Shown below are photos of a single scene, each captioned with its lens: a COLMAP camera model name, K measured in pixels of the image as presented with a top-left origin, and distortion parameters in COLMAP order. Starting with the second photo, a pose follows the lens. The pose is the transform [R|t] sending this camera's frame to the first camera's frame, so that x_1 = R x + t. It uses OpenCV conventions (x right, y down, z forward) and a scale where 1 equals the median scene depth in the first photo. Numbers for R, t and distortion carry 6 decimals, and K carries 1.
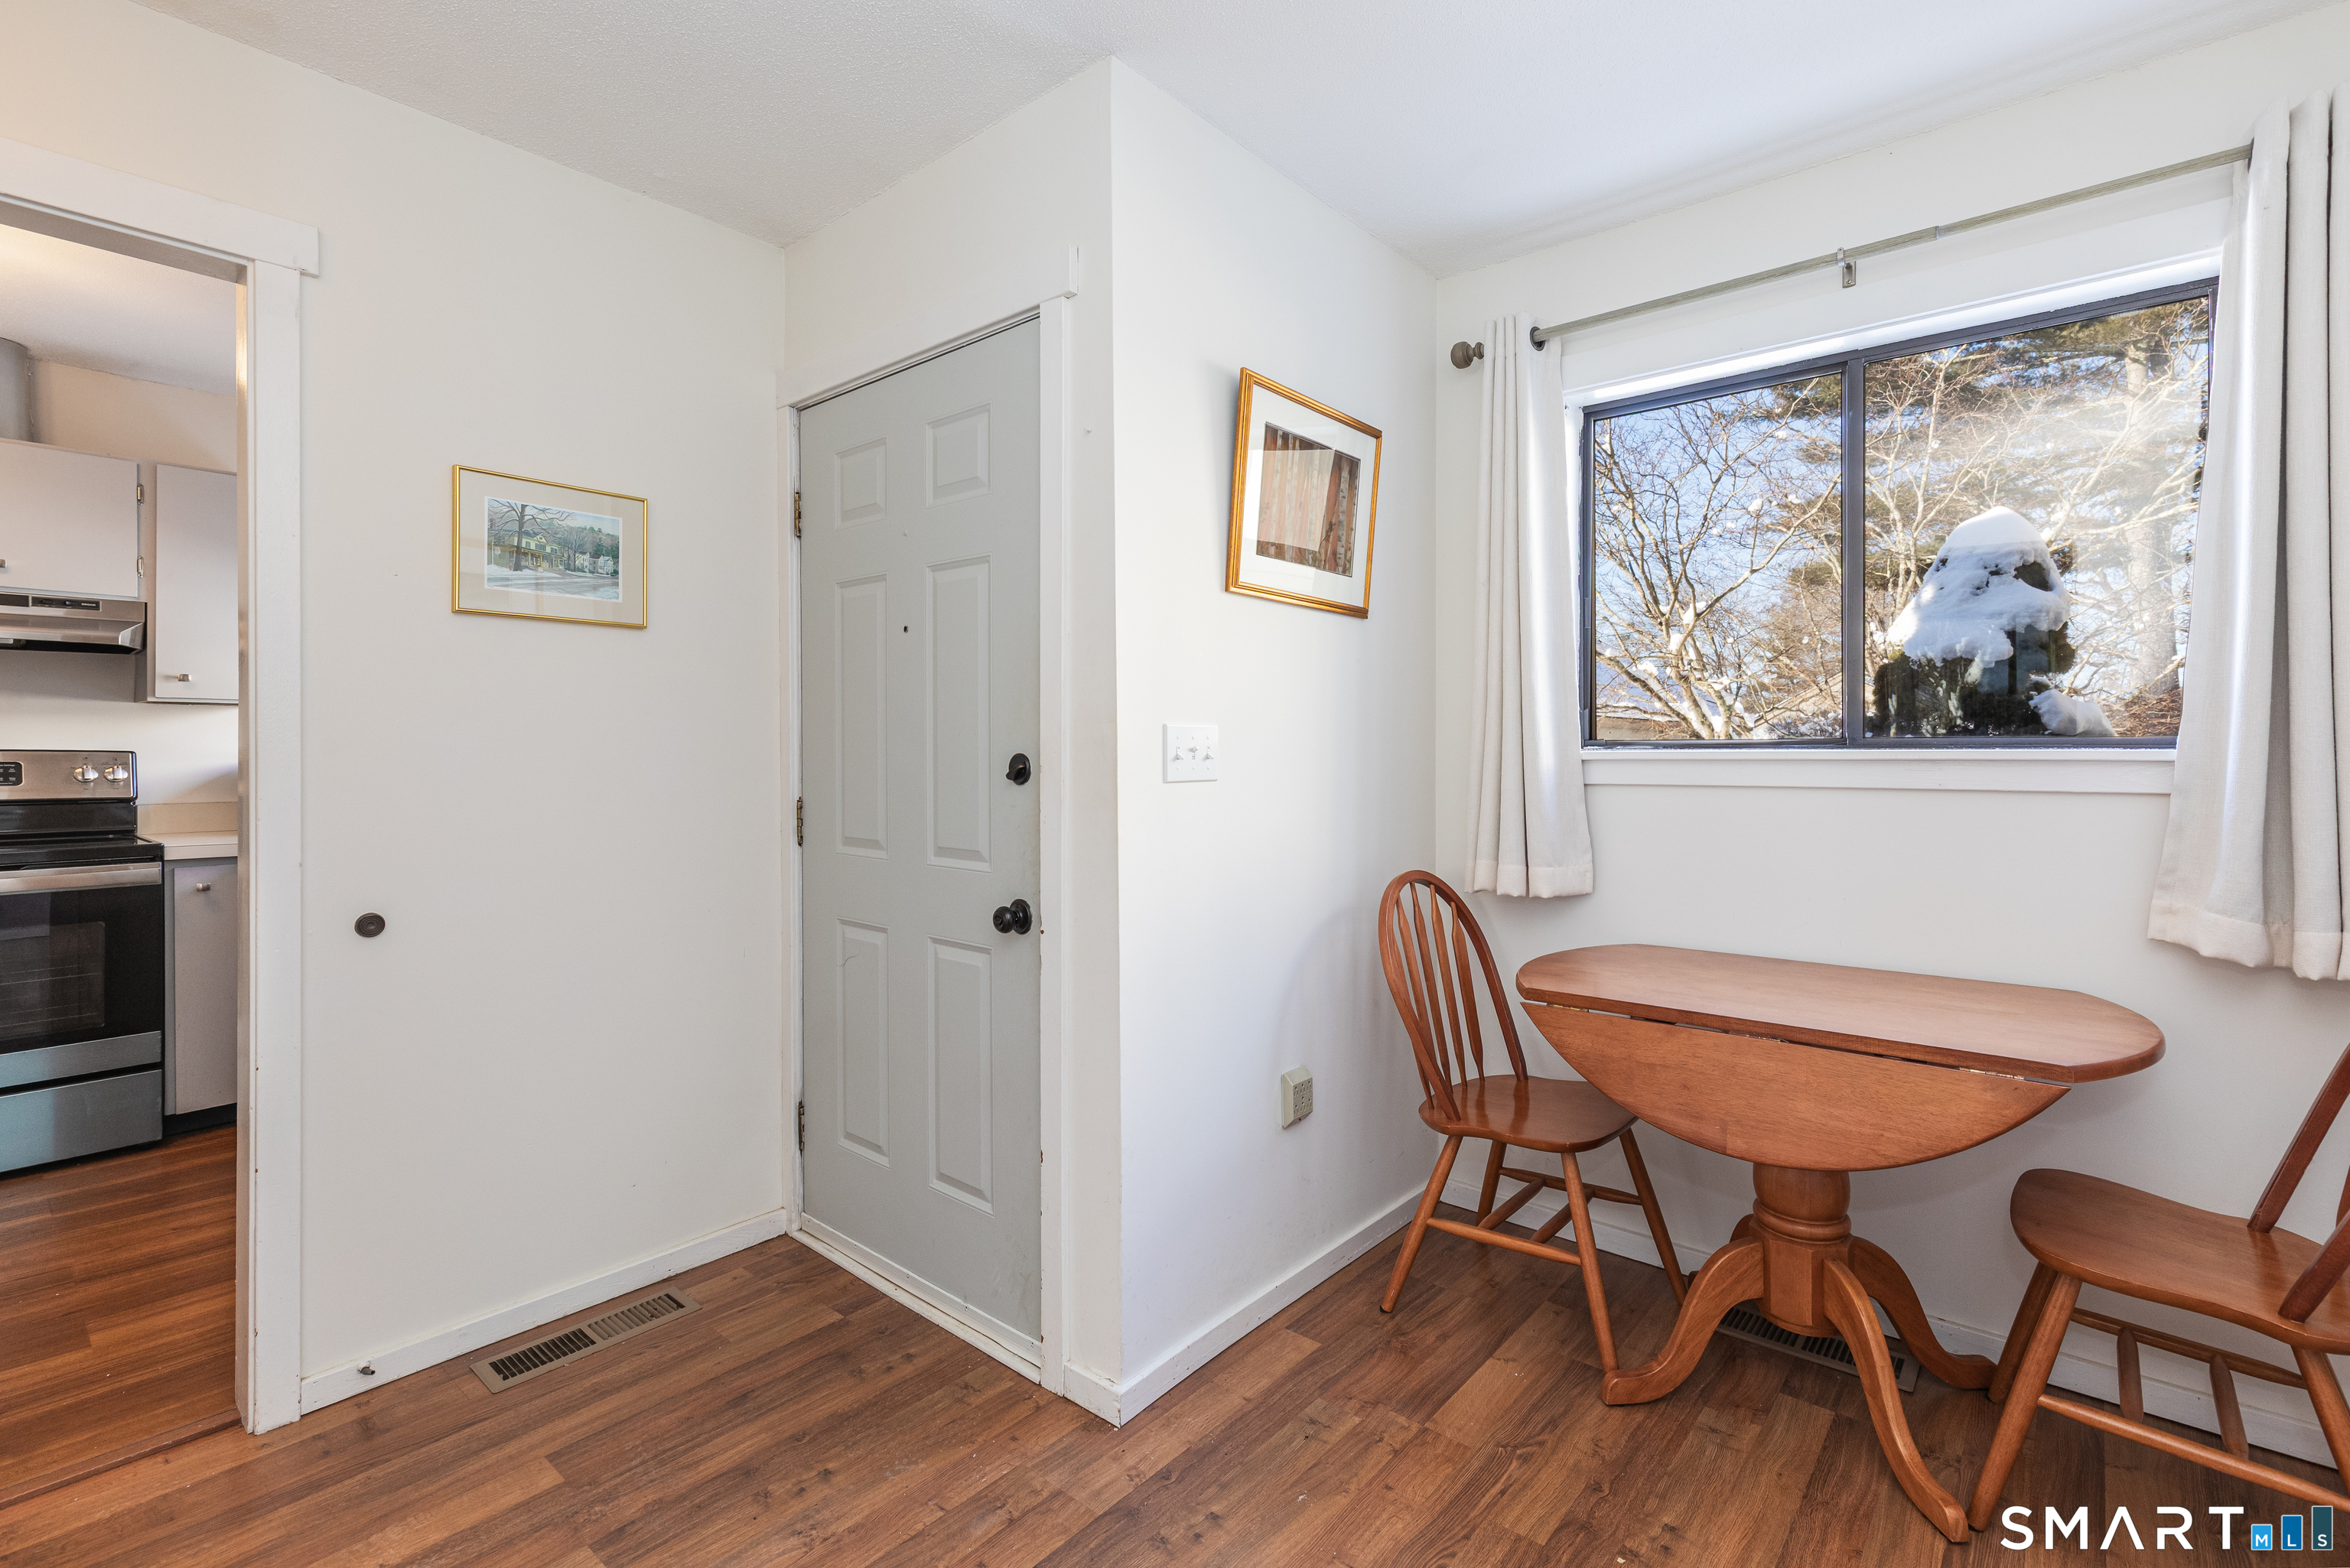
lens RADIAL K [[1083.7, 0, 1187.3], [0, 1083.7, 749.5], [0, 0, 1]] dist [0.002878, 0.000532]
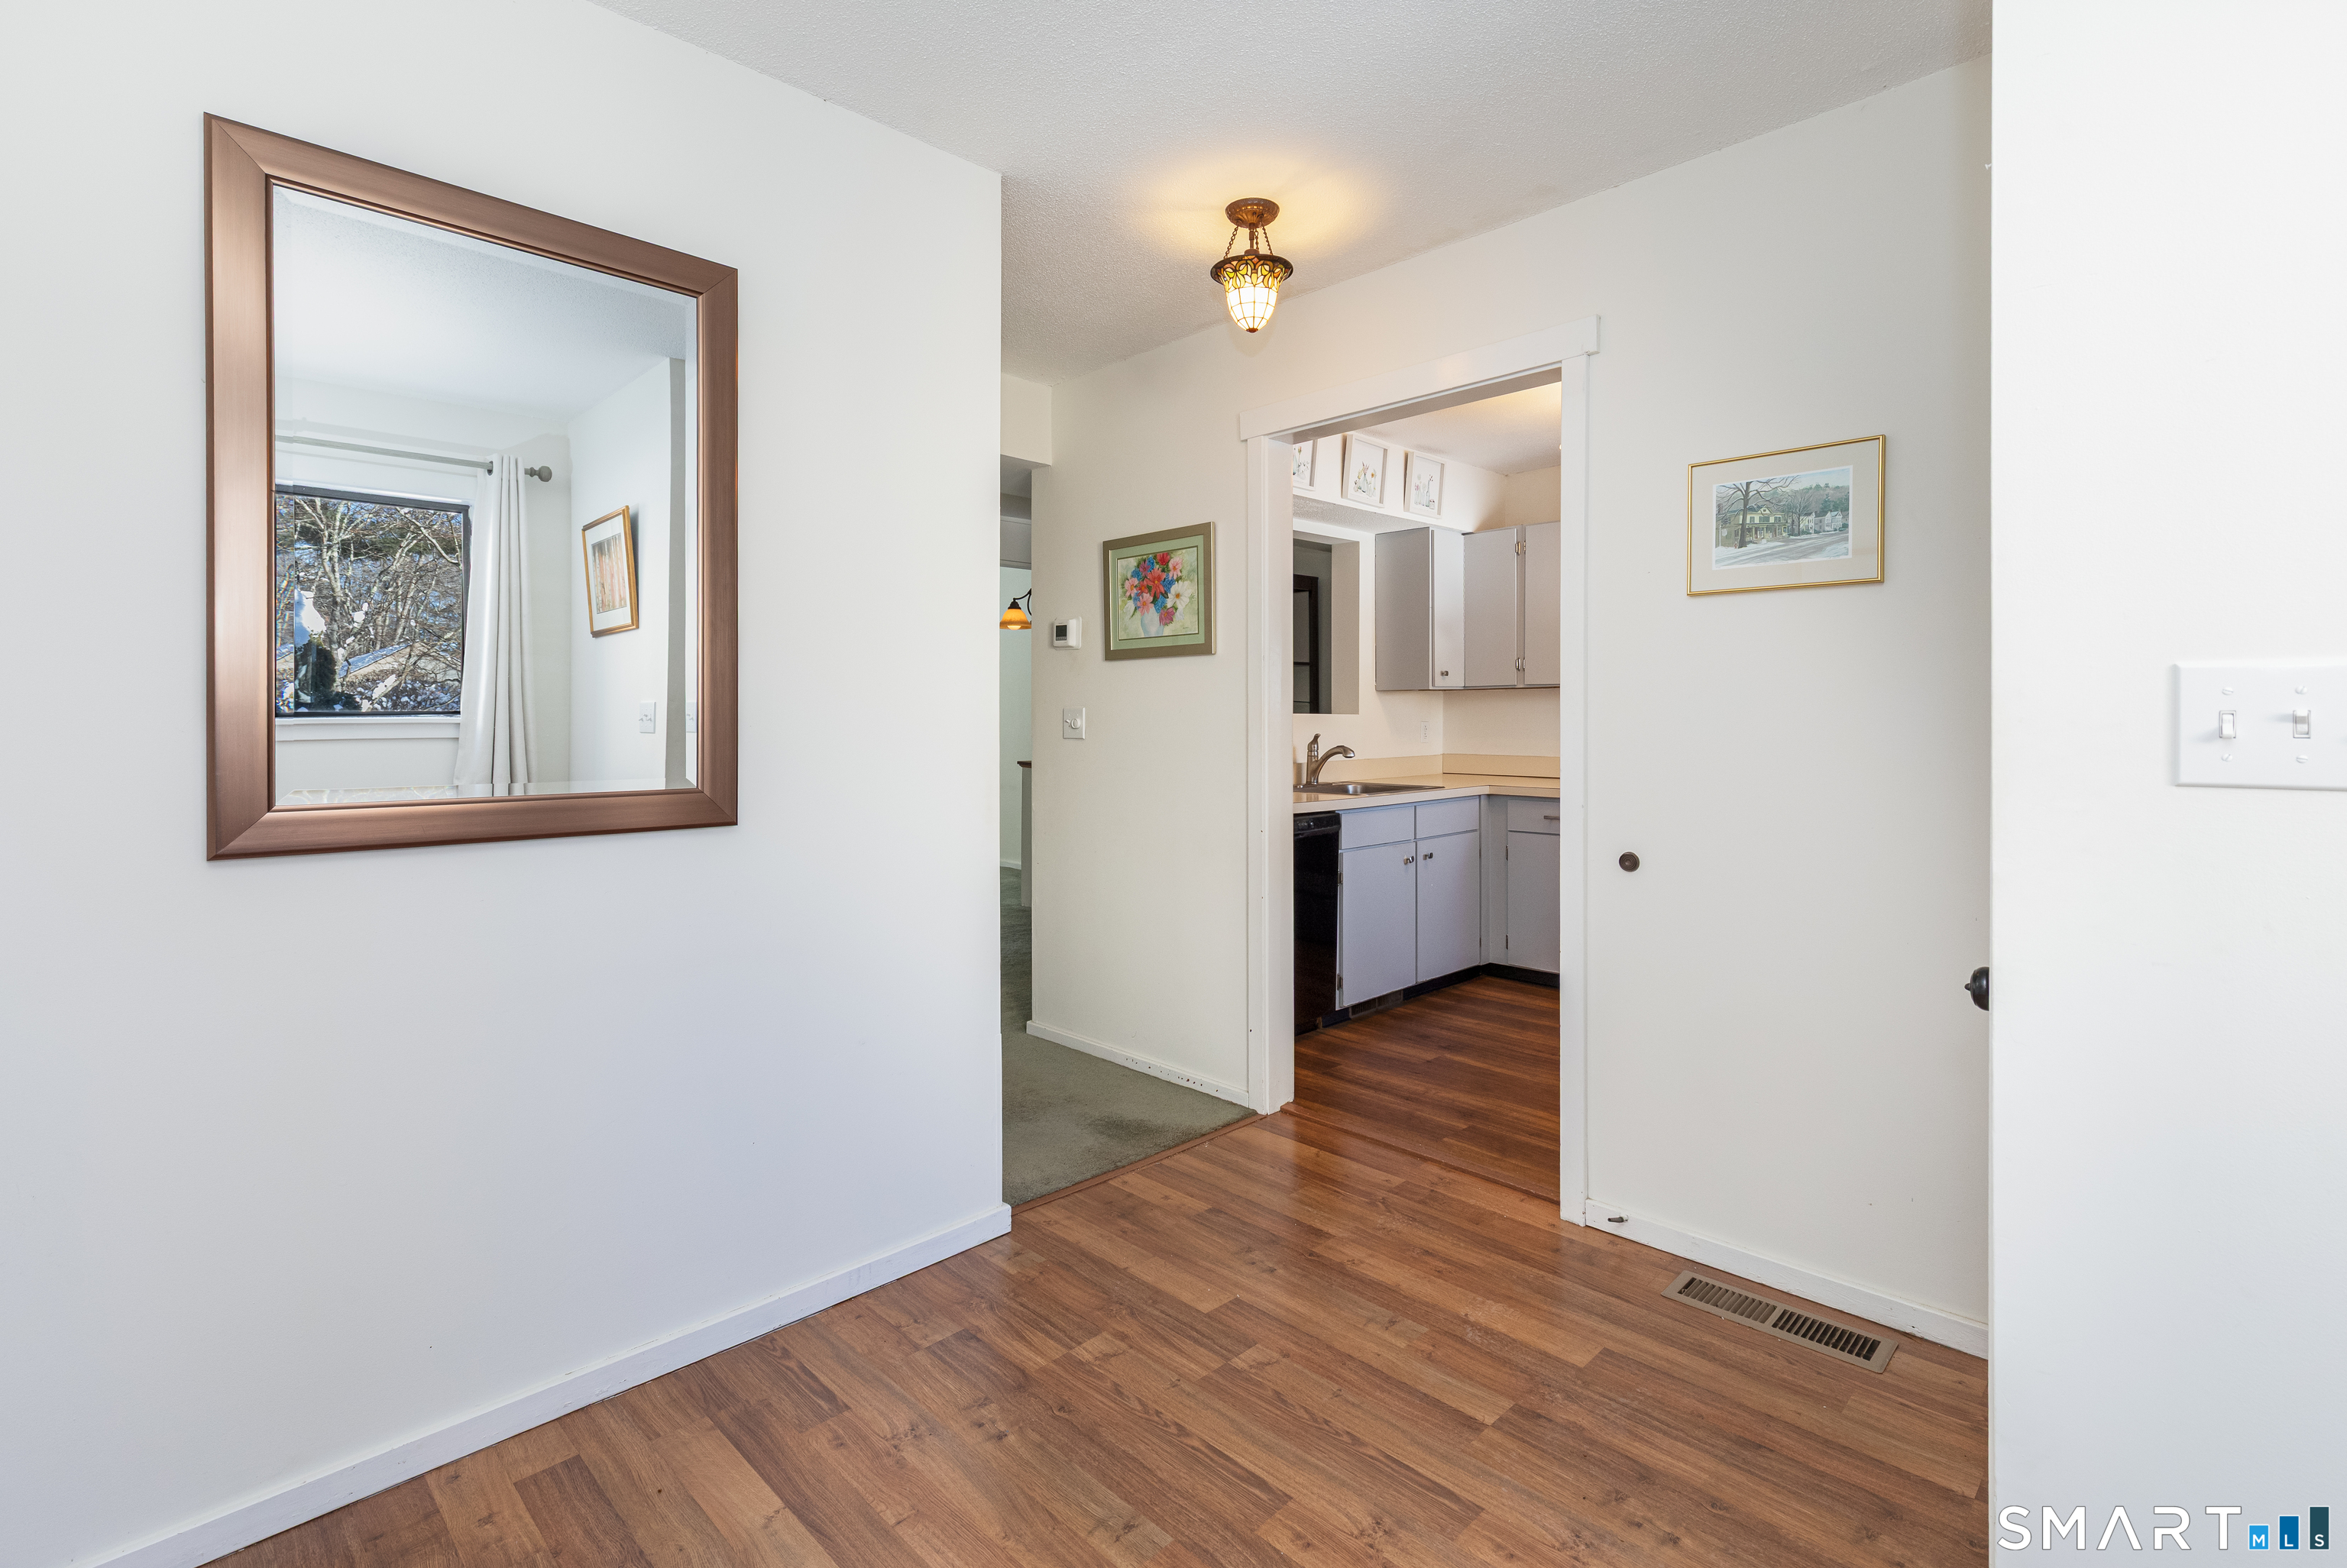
lens RADIAL K [[1074.9, 0, 1180.0], [0, 1074.9, 735.1], [0, 0, 1]] dist [0.001035, 0.000347]
pose [[-0.079667, 0.014773, -0.996712, 0.437769], [-0.001815, 0.999886, 0.014965, 0.000950], [0.996820, 0.003002, -0.079631, 0.522719]]
